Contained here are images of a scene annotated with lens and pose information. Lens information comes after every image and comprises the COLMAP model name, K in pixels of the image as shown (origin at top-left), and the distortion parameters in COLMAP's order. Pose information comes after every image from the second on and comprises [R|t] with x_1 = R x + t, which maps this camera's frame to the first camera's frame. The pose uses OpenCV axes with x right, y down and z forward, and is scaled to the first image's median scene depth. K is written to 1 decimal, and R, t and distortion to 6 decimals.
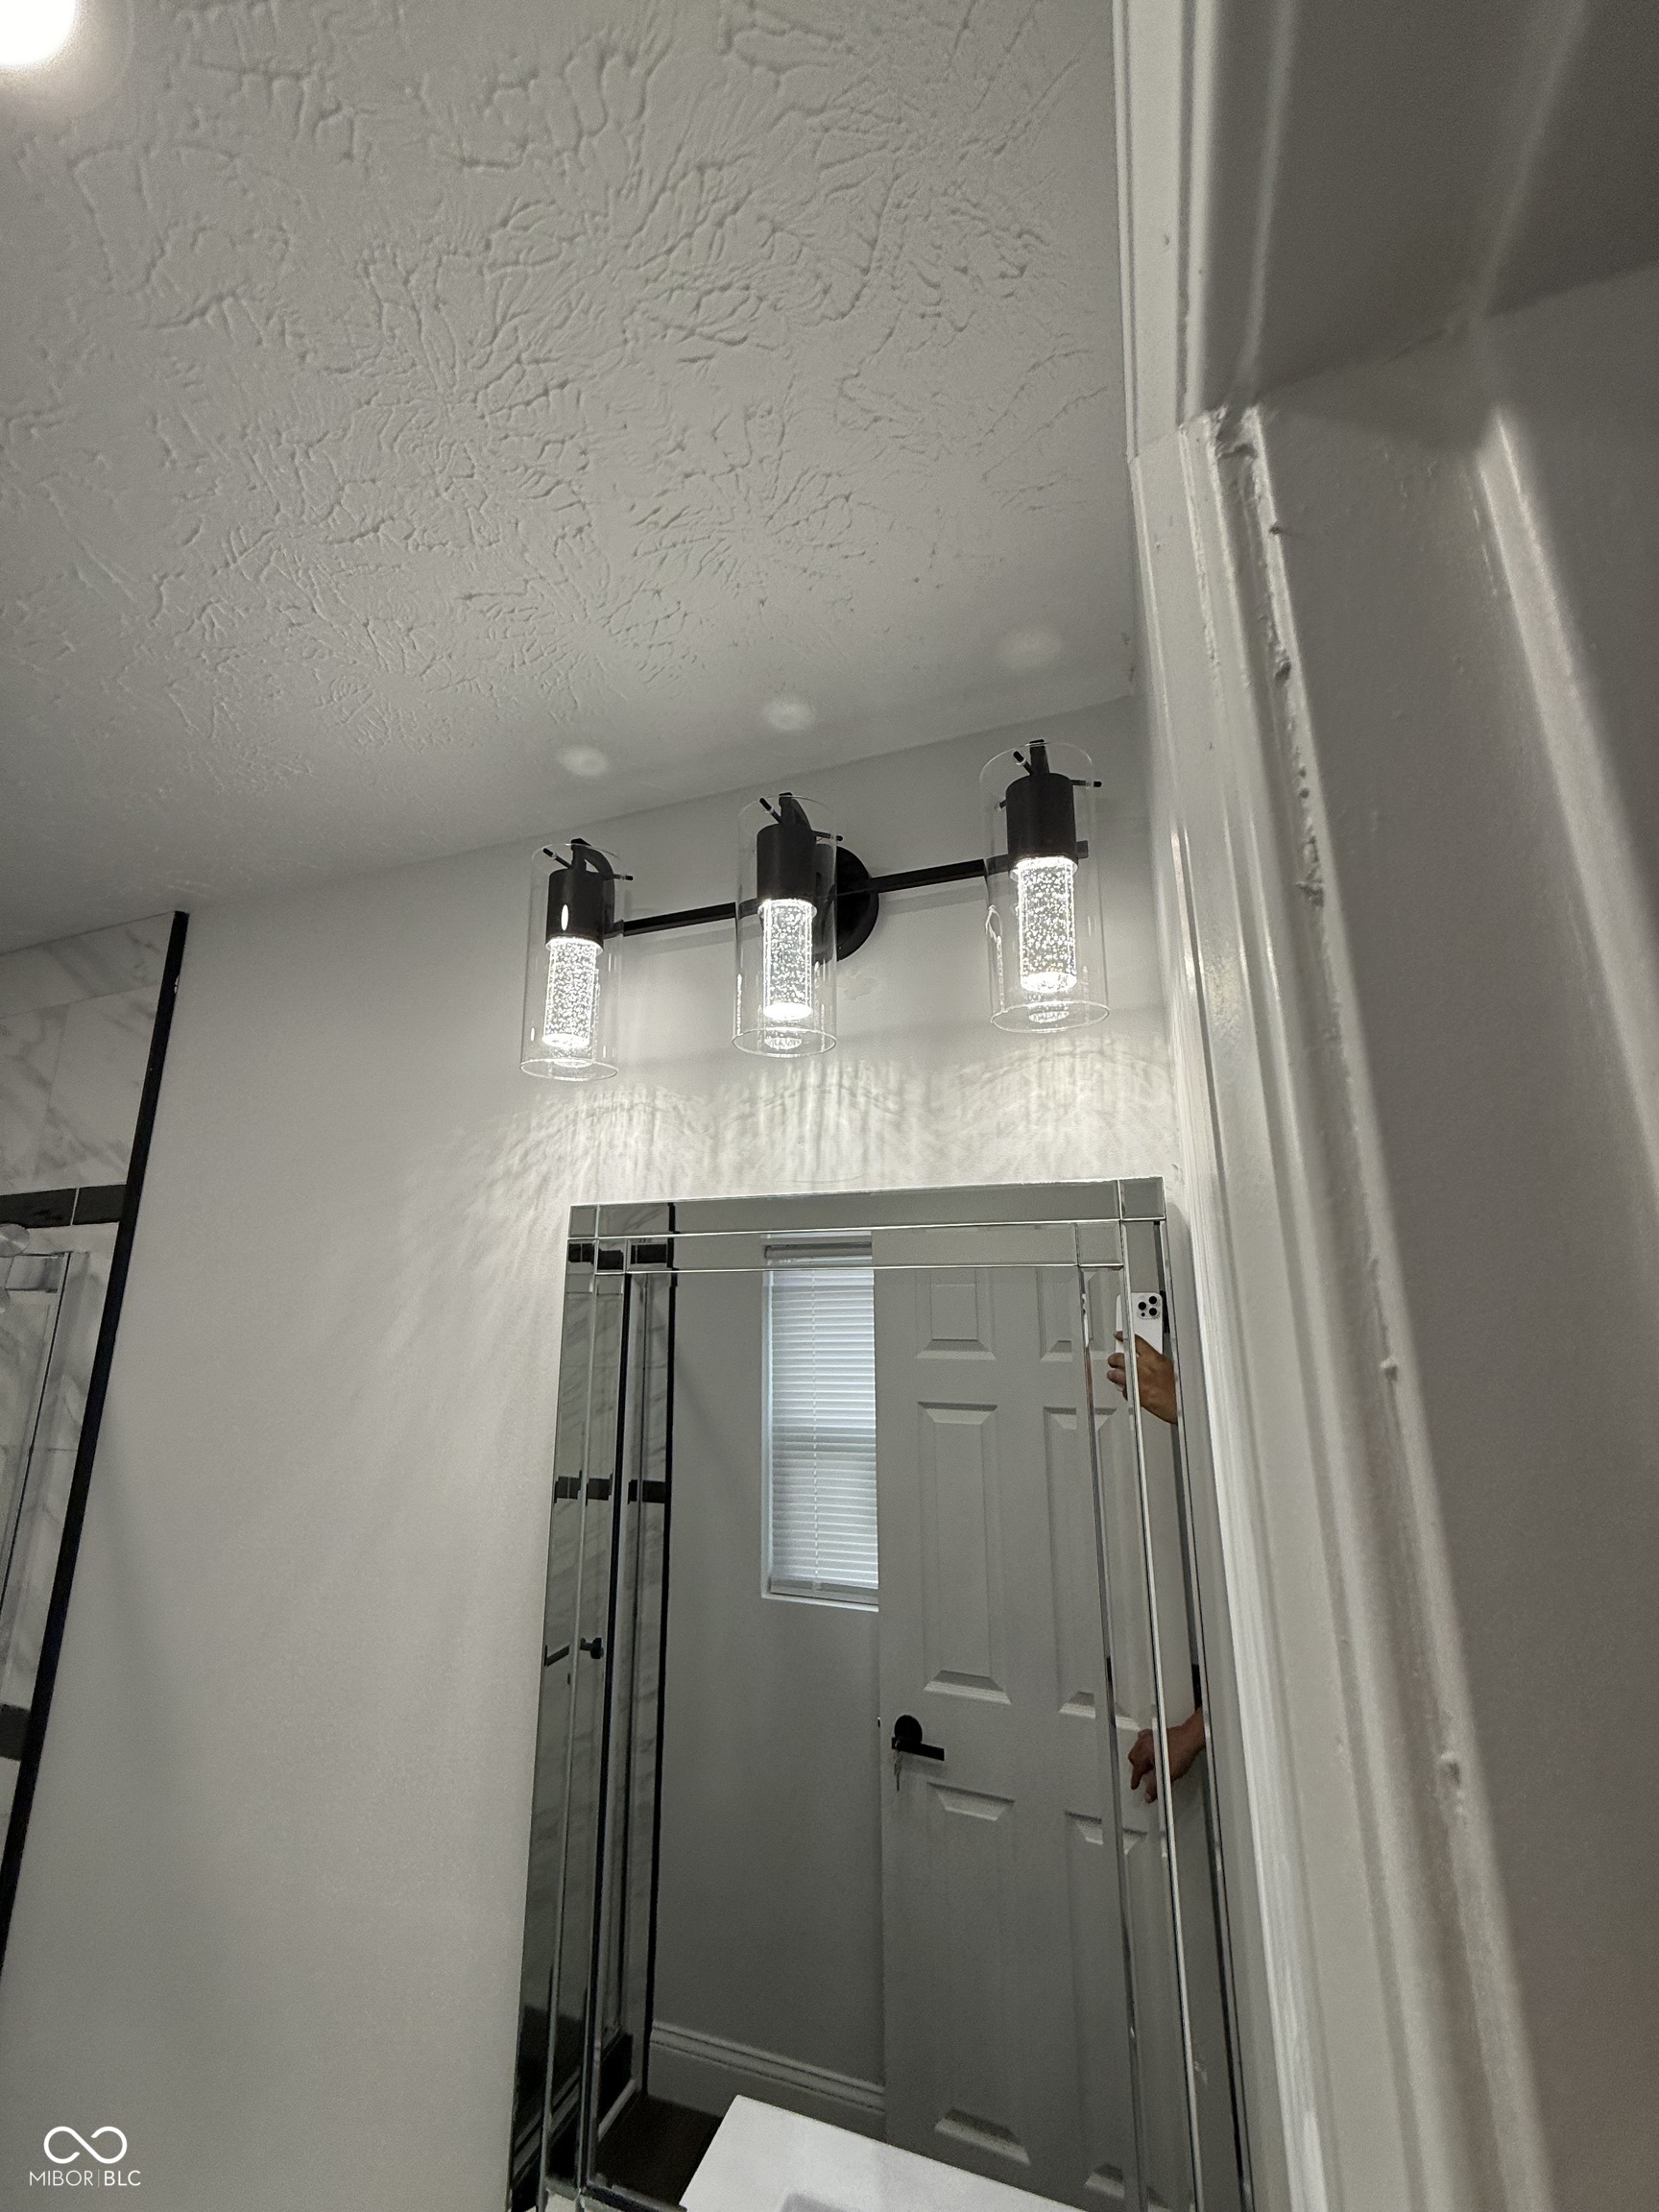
lens RADIAL K [[885.9, 0, 827.9], [0, 885.9, 1099.3], [0, 0, 1]] dist [0.002008, -0.000186]
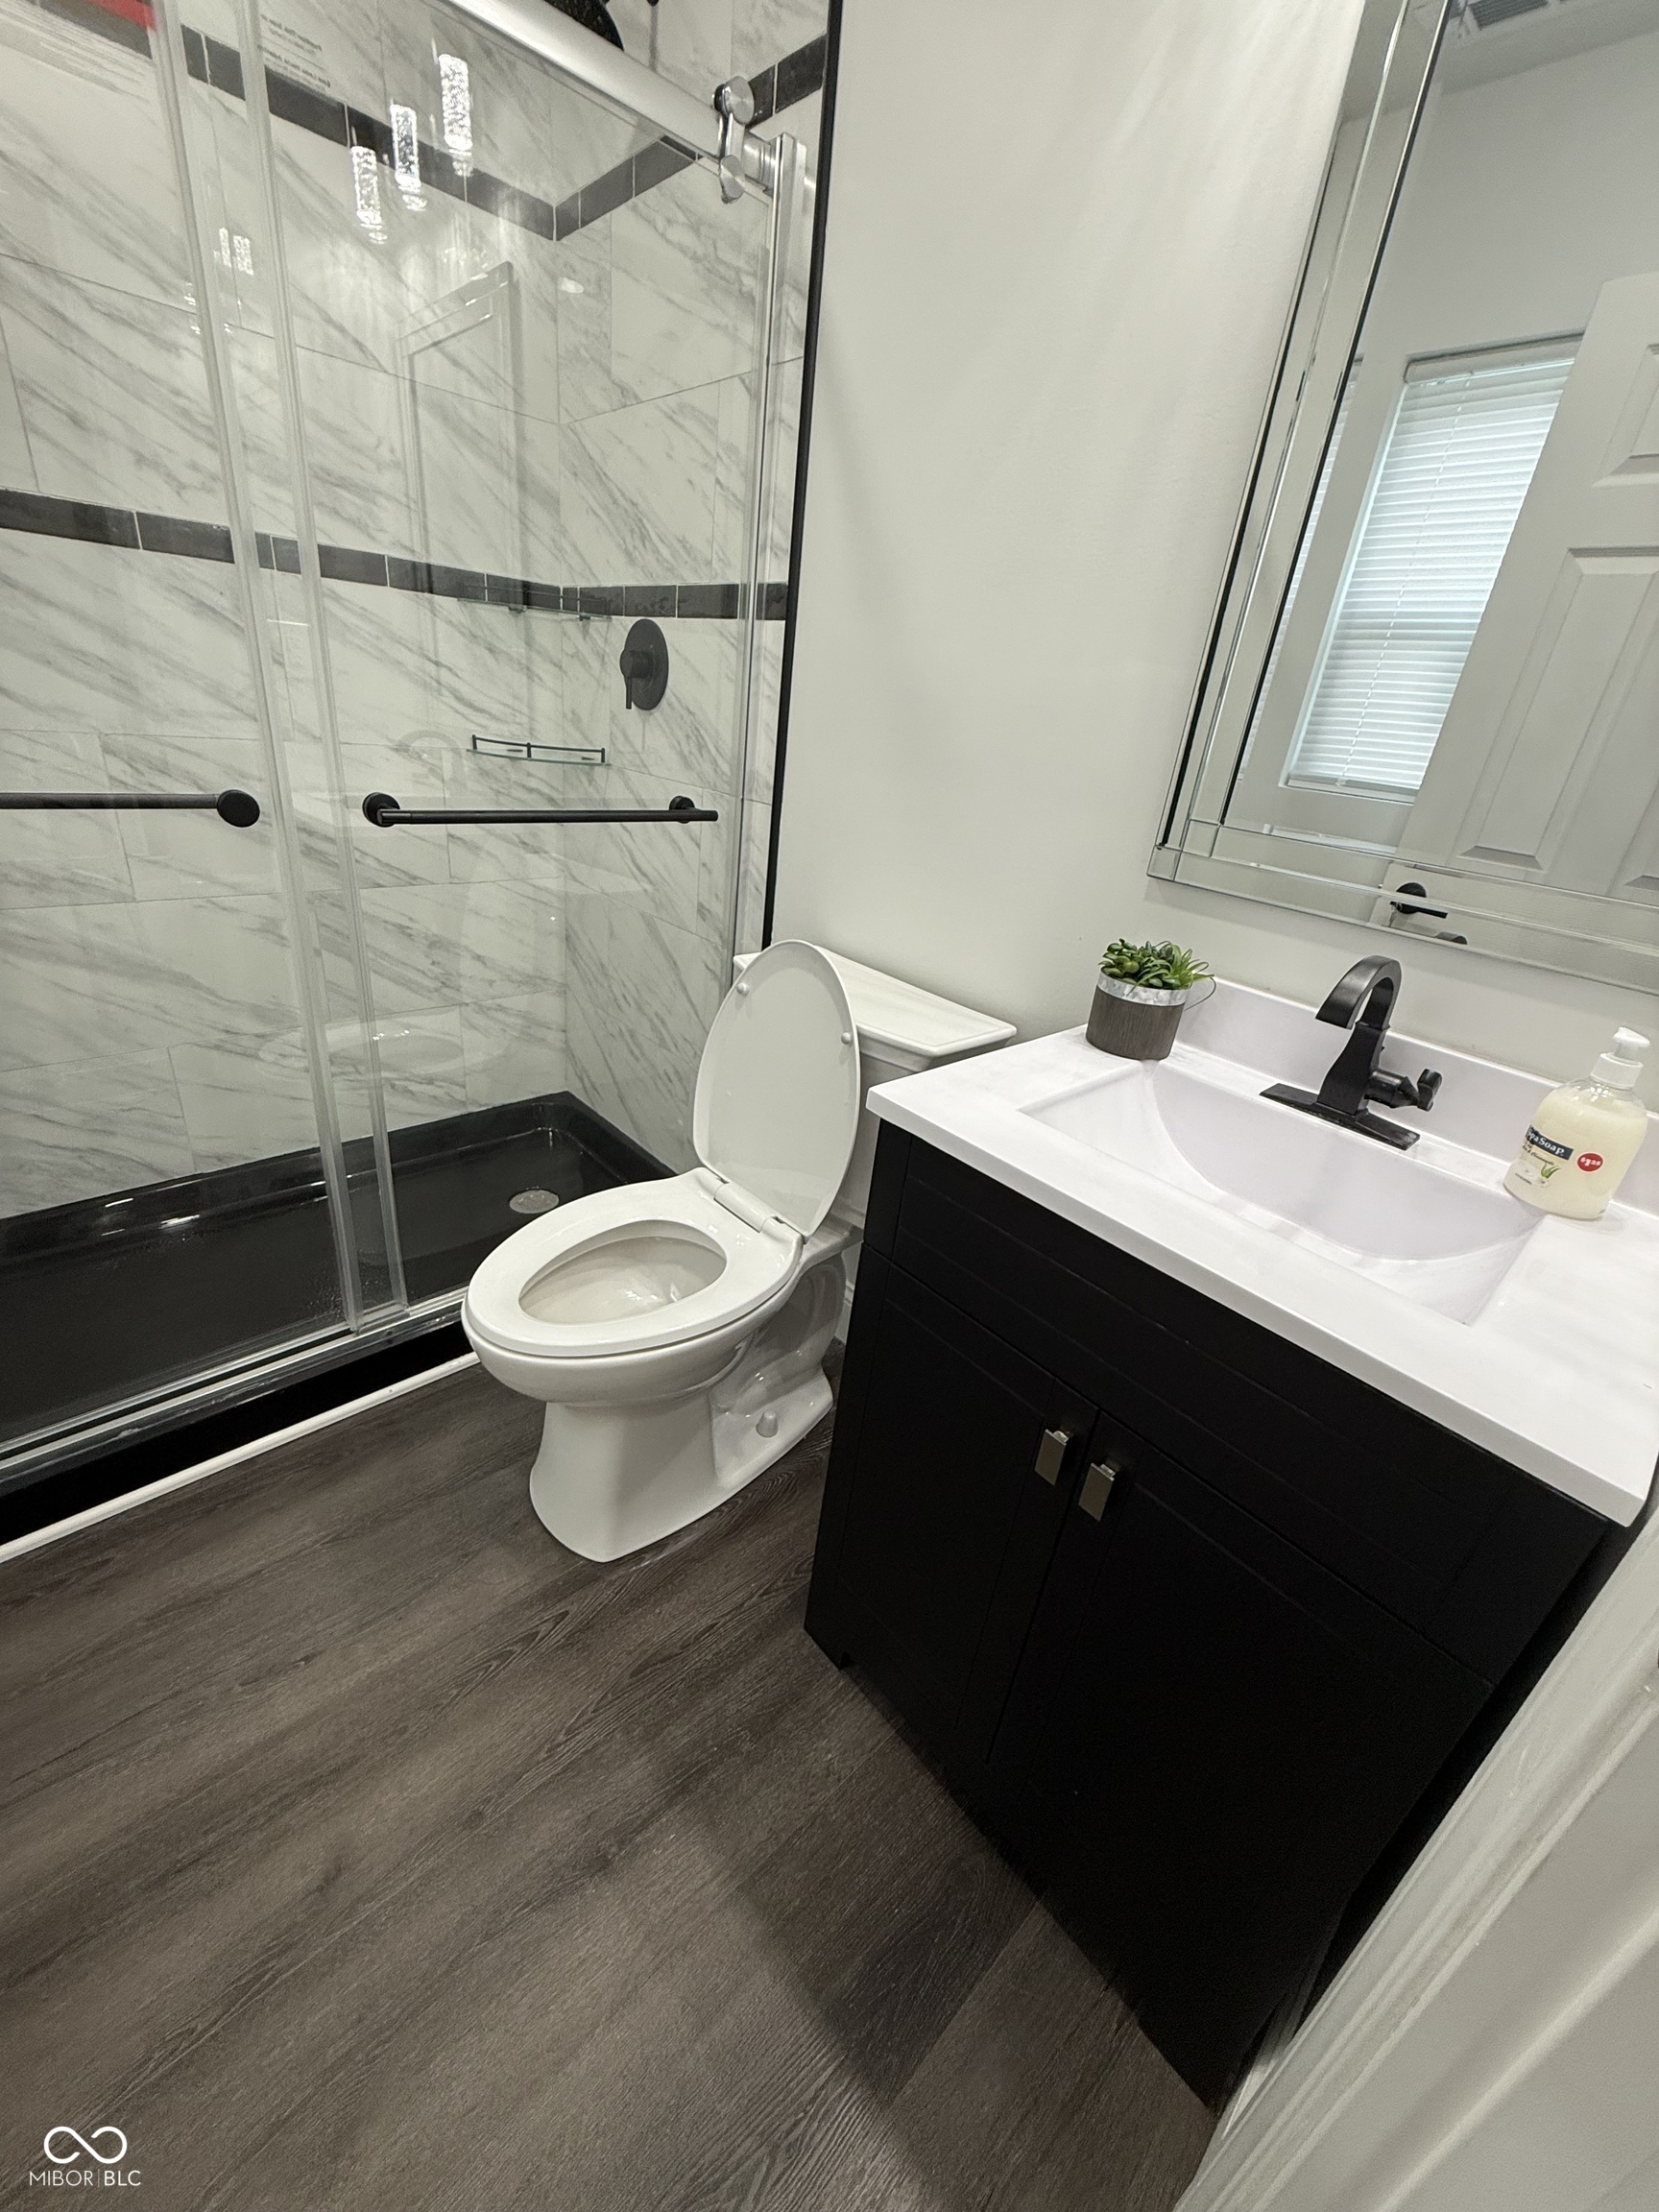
lens RADIAL K [[885.9, 0, 827.9], [0, 885.9, 1099.3], [0, 0, 1]] dist [0.002008, -0.000186]
pose [[0.887550, 0.278077, -0.367325, -0.110958], [-0.001483, 0.799021, 0.601301, 0.435446], [0.460709, -0.533140, 0.709584, -0.300438]]
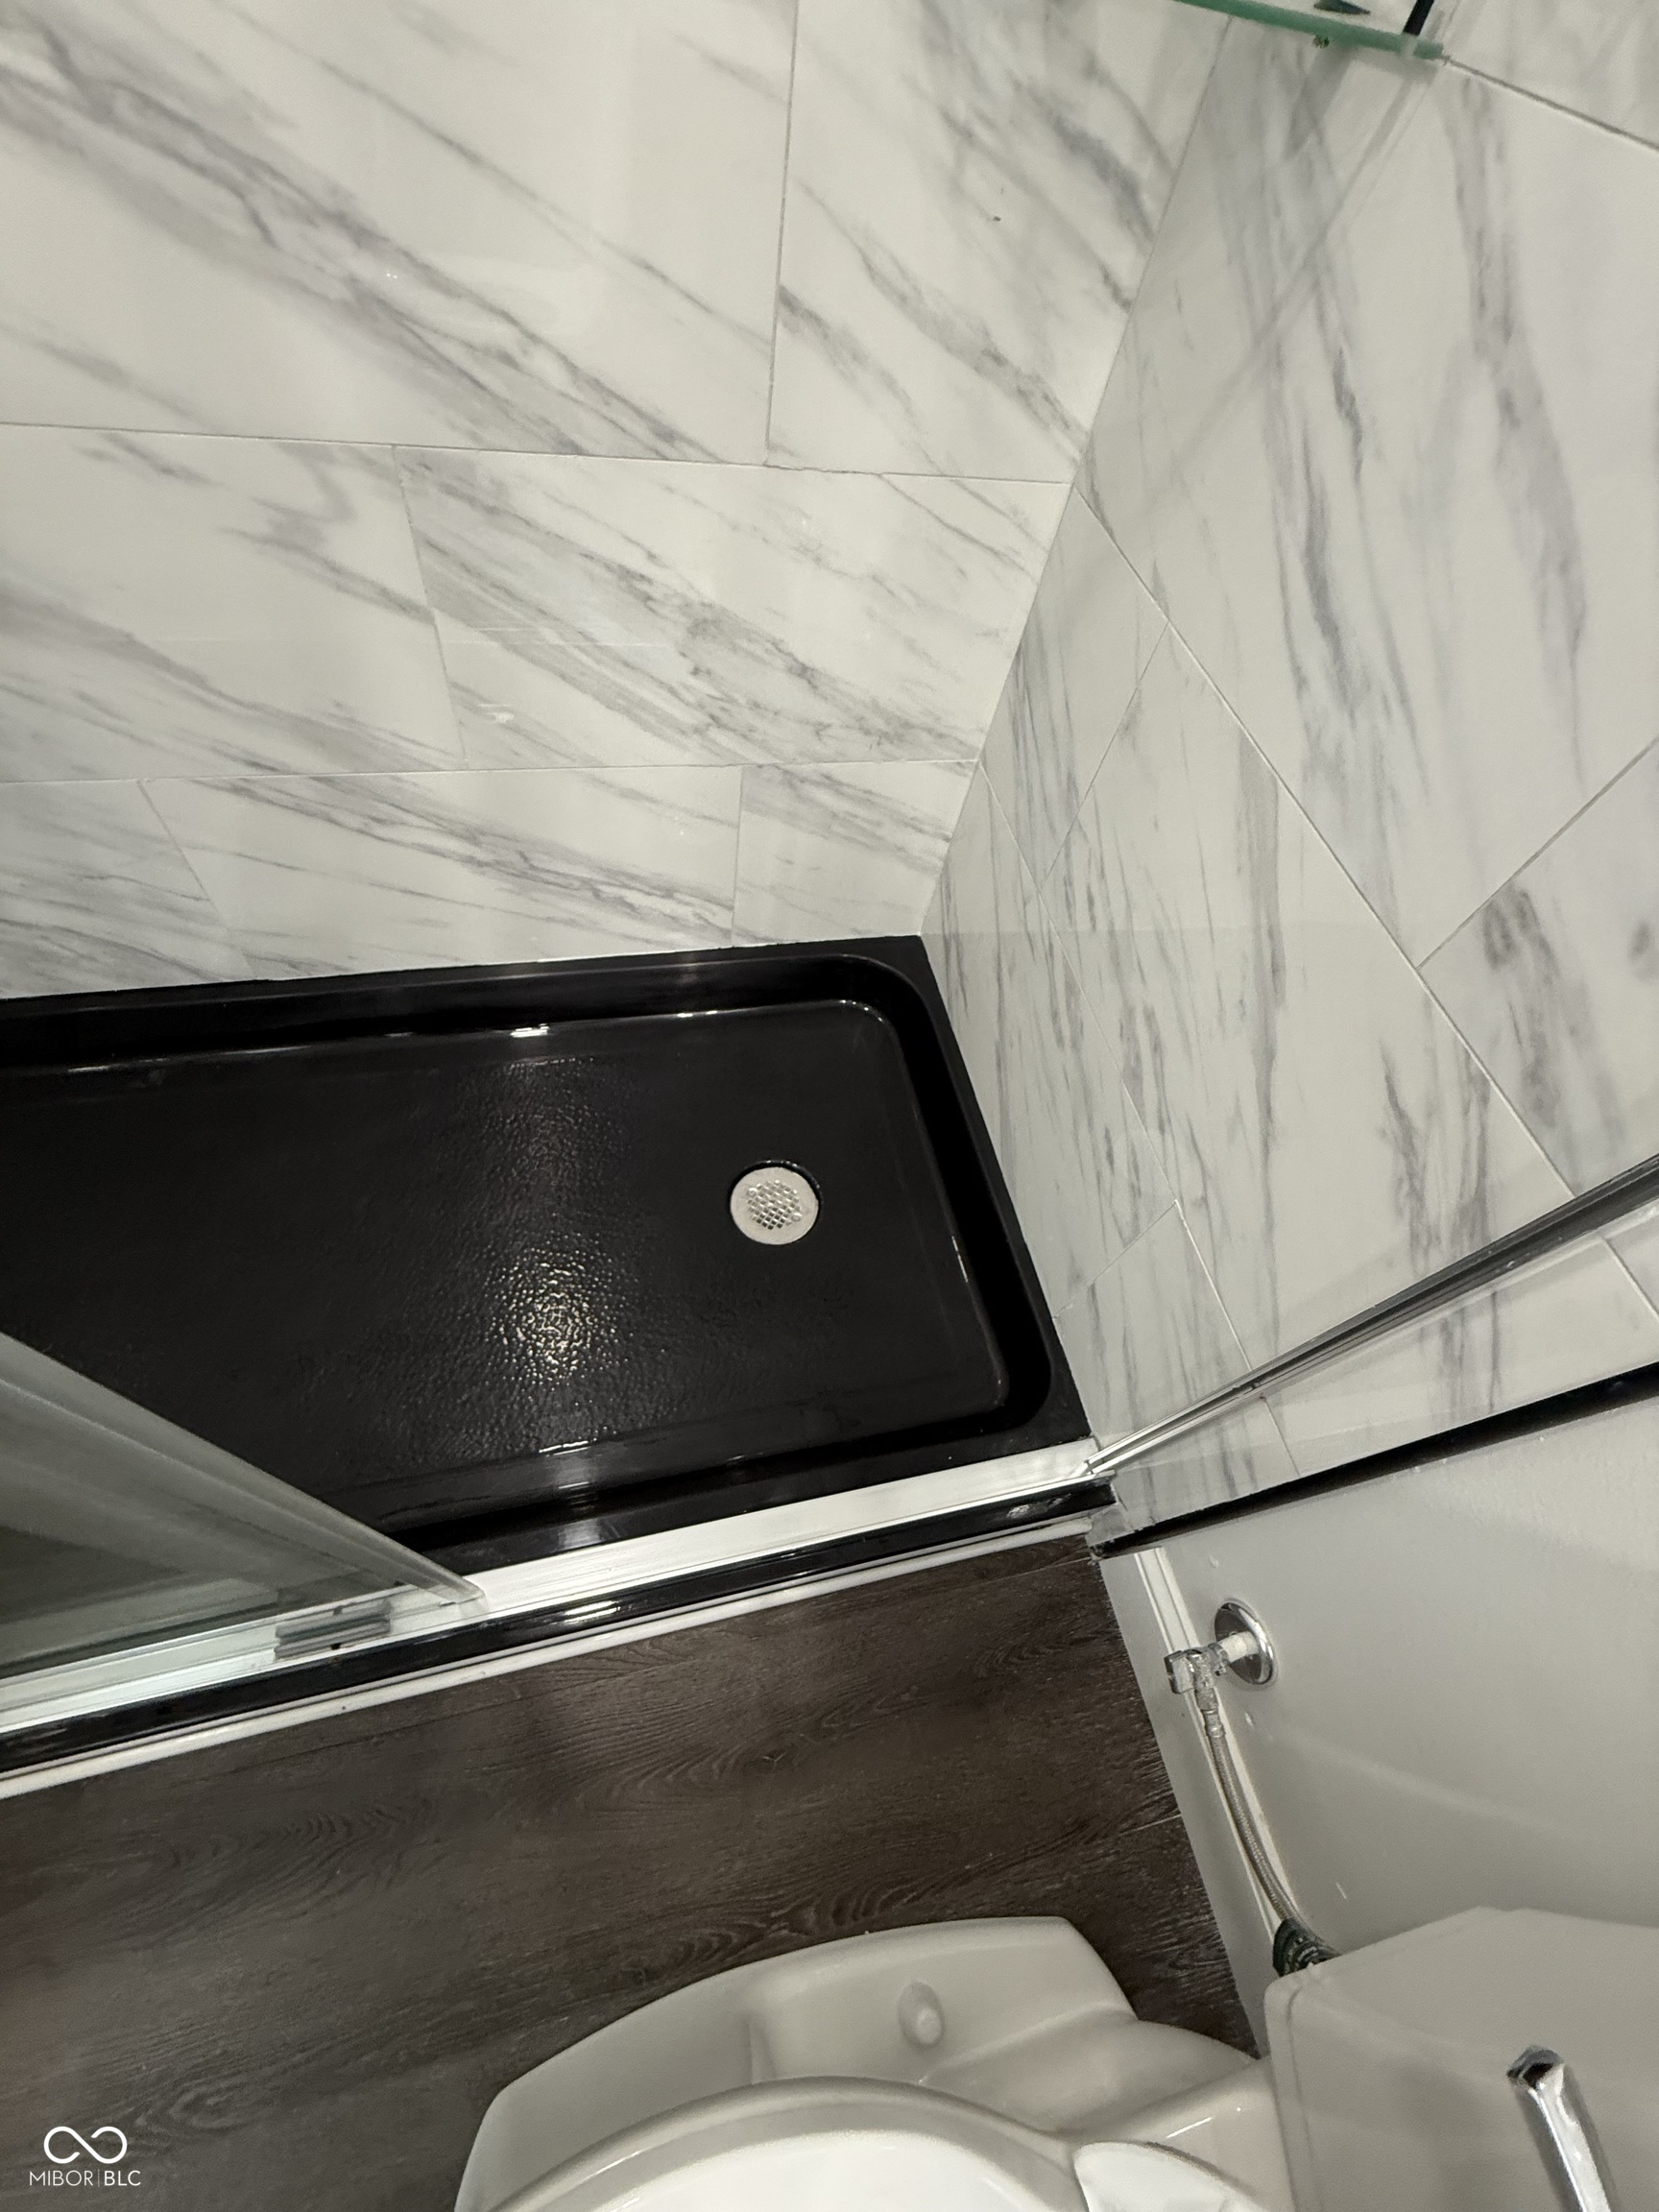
lens RADIAL K [[885.9, 0, 827.9], [0, 885.9, 1099.3], [0, 0, 1]] dist [0.002008, -0.000186]
pose [[0.536511, 0.748887, -0.389004, -0.873921], [0.056141, 0.428268, 0.901906, 0.752565], [0.842024, -0.505722, 0.187727, 0.466126]]
